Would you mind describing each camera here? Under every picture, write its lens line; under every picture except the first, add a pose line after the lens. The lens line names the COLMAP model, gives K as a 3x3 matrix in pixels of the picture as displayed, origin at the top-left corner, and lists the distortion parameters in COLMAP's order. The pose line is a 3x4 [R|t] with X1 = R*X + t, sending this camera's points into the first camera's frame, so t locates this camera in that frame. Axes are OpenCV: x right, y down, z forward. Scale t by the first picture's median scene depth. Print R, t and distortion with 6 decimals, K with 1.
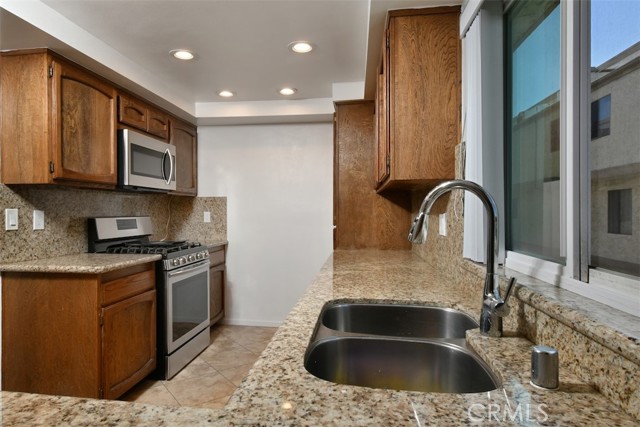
lens RADIAL K [[565.5, 0, 320.4], [0, 565.5, 212.3], [0, 0, 1]] dist [-0.001607, -0.001551]
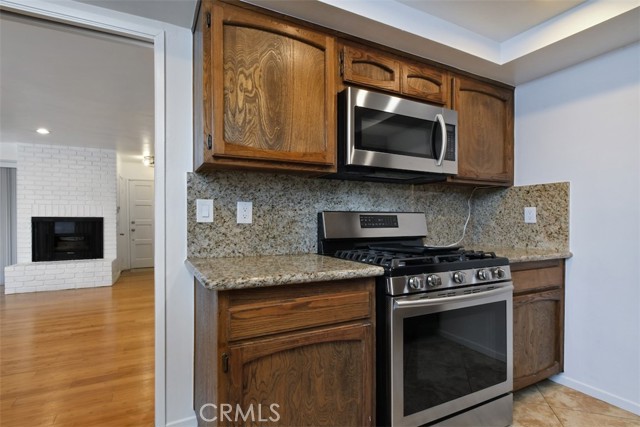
lens RADIAL K [[293.9, 0, 296.9], [0, 293.9, 224.4], [0, 0, 1]] dist [0.001756, -0.000421]
pose [[0.513131, 0.004735, -0.858297, -0.050338], [-0.007796, 0.999969, 0.000855, 0.026253], [0.858275, 0.006253, 0.513152, 0.706899]]
